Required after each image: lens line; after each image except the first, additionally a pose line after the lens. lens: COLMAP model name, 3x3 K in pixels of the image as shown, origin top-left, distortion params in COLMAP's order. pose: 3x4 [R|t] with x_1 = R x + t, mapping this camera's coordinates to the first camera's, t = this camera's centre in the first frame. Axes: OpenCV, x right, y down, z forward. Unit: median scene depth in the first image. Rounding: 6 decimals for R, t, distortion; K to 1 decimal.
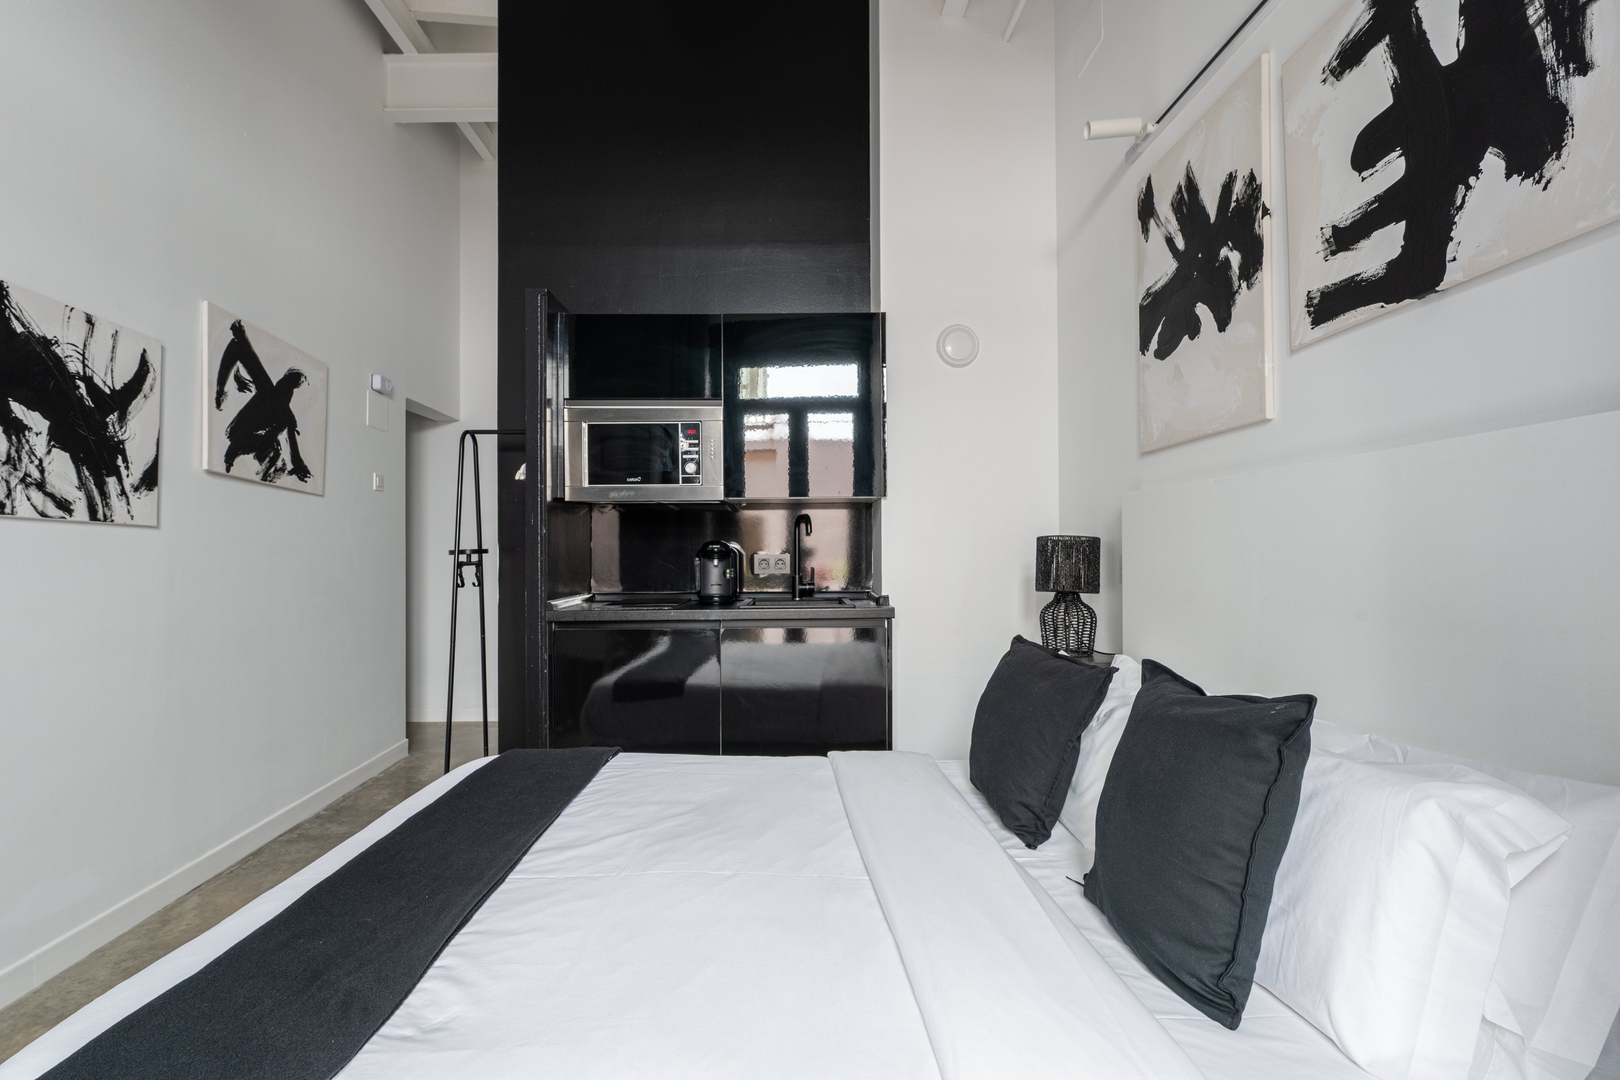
lens RADIAL K [[777.1, 0, 810.0], [0, 777.1, 540.0], [0, 0, 1]] dist [0.000137, -0.001162]
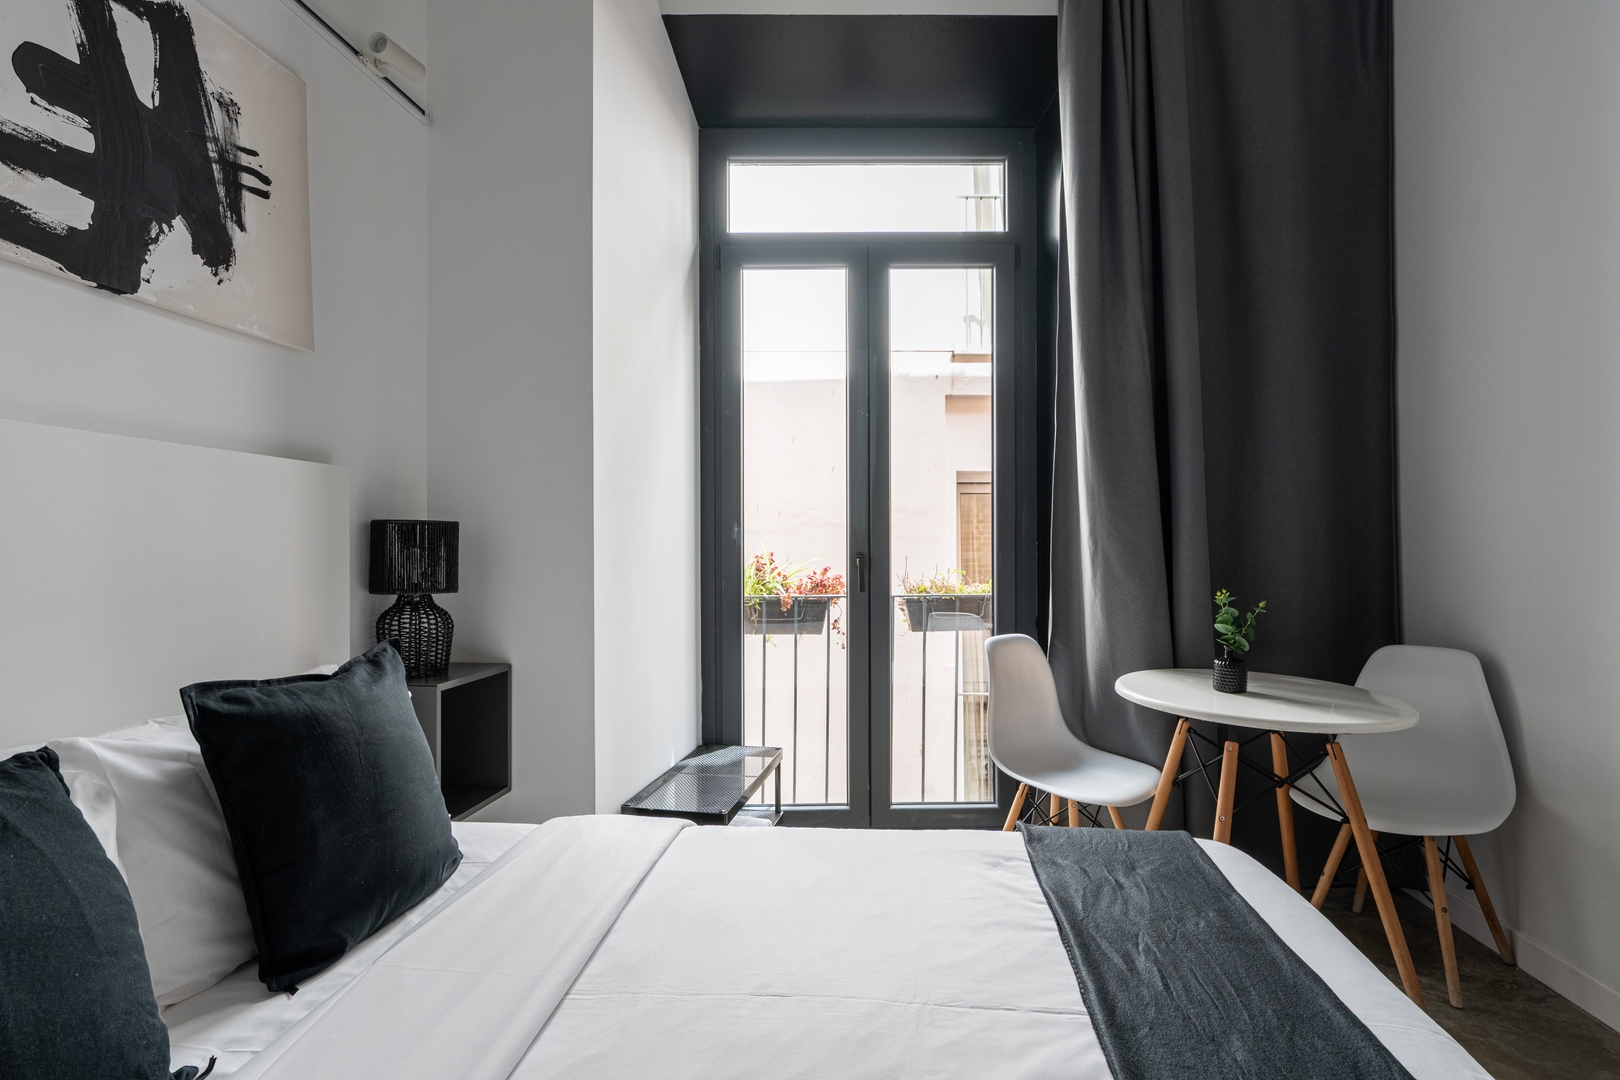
lens RADIAL K [[825.2, 0, 813.2], [0, 825.2, 541.1], [0, 0, 1]] dist [-0.001929, -0.000228]
pose [[-0.987233, 0.009216, 0.159019, -0.280919], [0.006163, 0.999787, -0.019686, 0.041737], [-0.159166, -0.018454, -0.987079, 1.805281]]
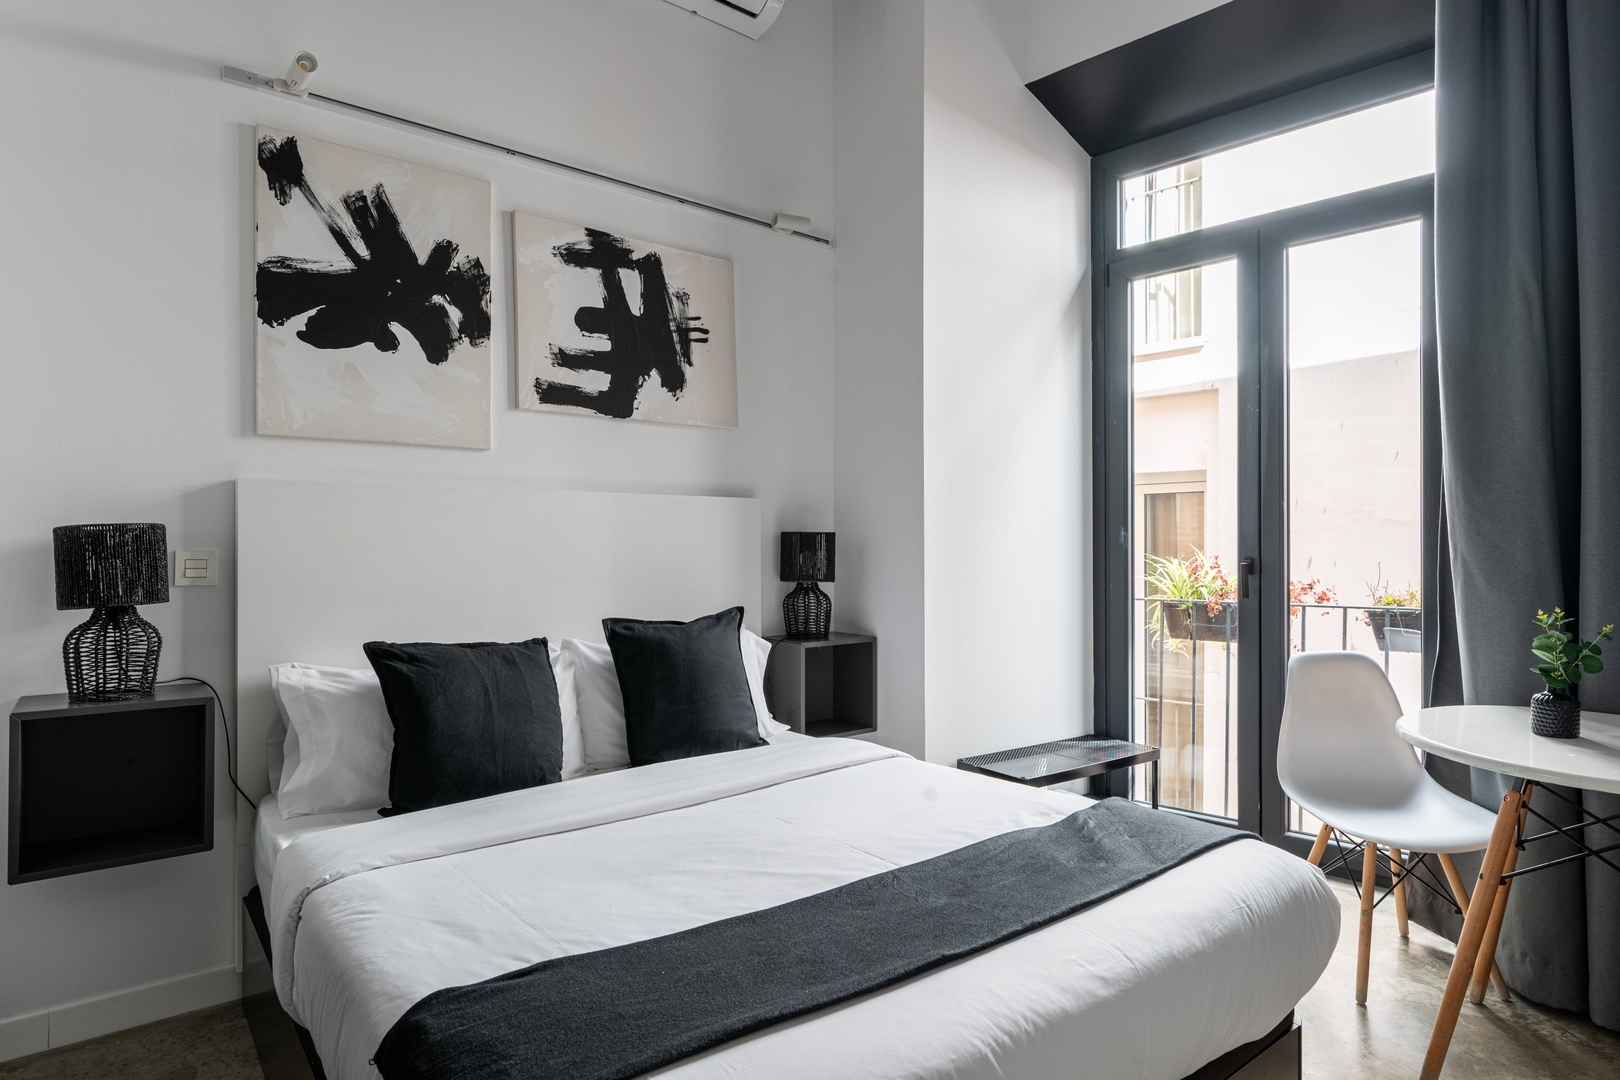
lens RADIAL K [[896.6, 0, 810.0], [0, 896.6, 540.0], [0, 0, 1]] dist [-0.000400, 0.000790]
pose [[-0.596708, 0.011471, 0.802377, -1.265559], [-0.006355, 0.999799, -0.019020, 0.037188], [-0.802434, -0.016449, -0.596515, 1.854948]]
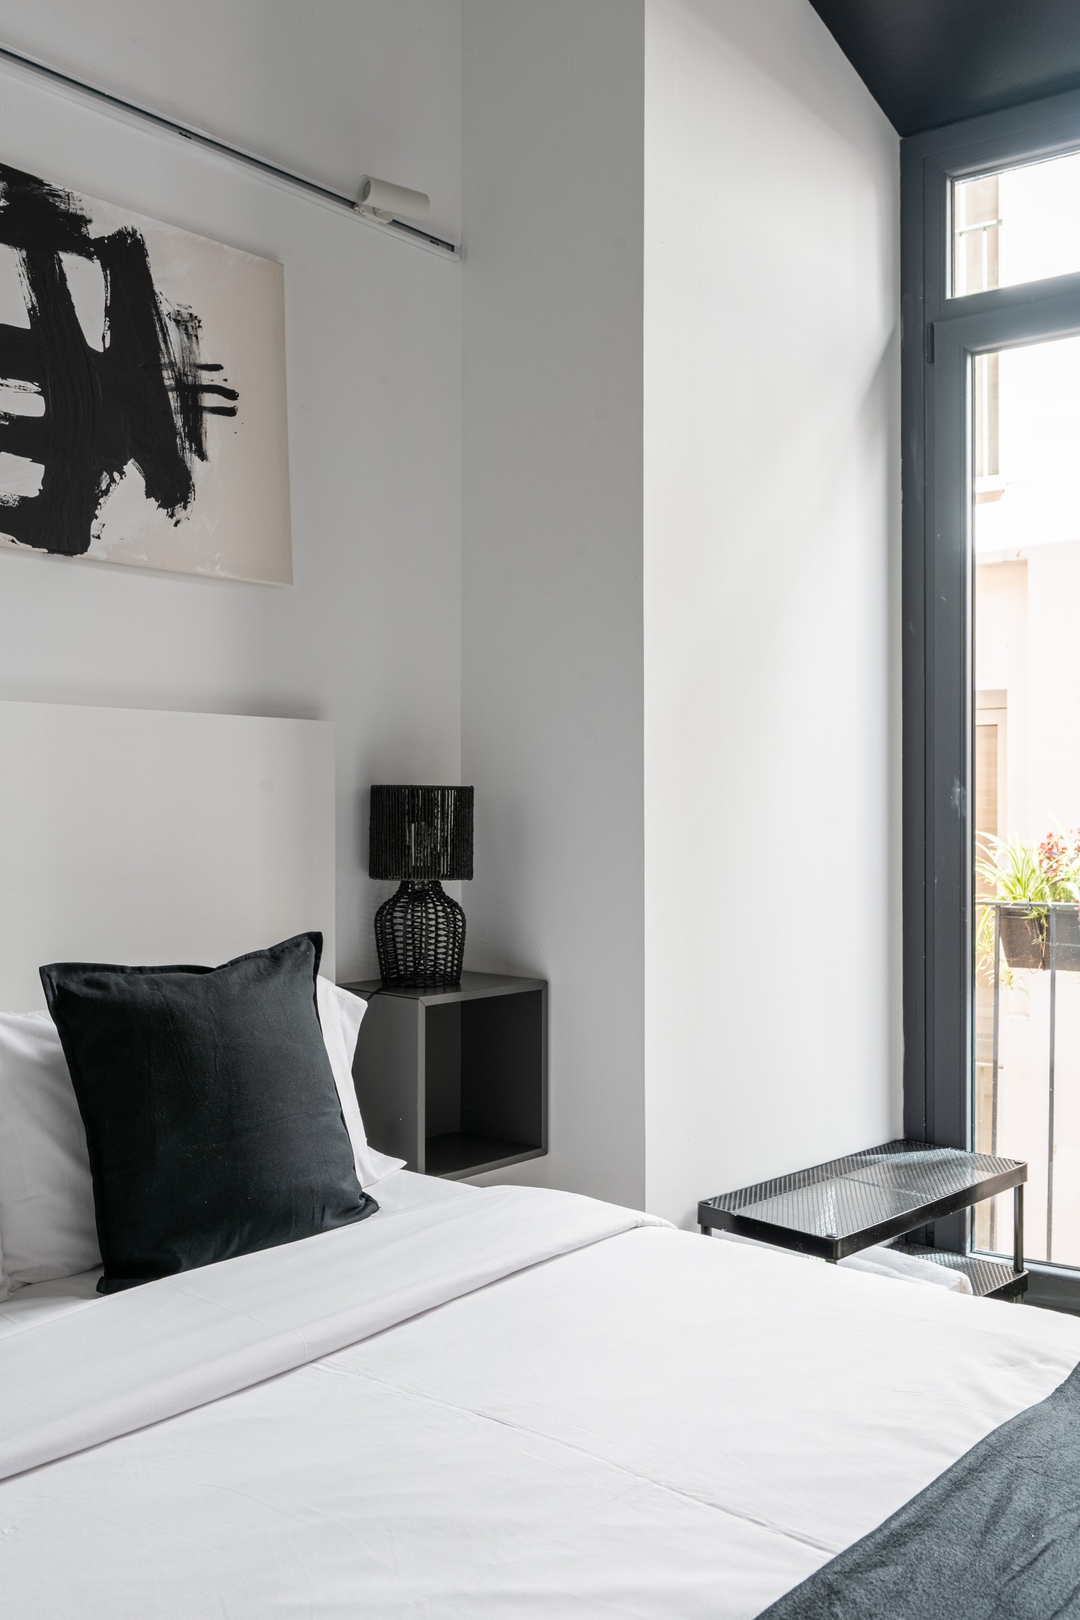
lens RADIAL K [[1393.5, 0, 540.0], [0, 1393.5, 810.0], [0, 0, 1]] dist [-0.005965, -0.002904]
pose [[-0.721320, 0.006288, 0.692573, -0.823723], [-0.005073, 0.999884, -0.014362, 0.032007], [-0.692583, -0.013873, -0.721204, 1.739495]]
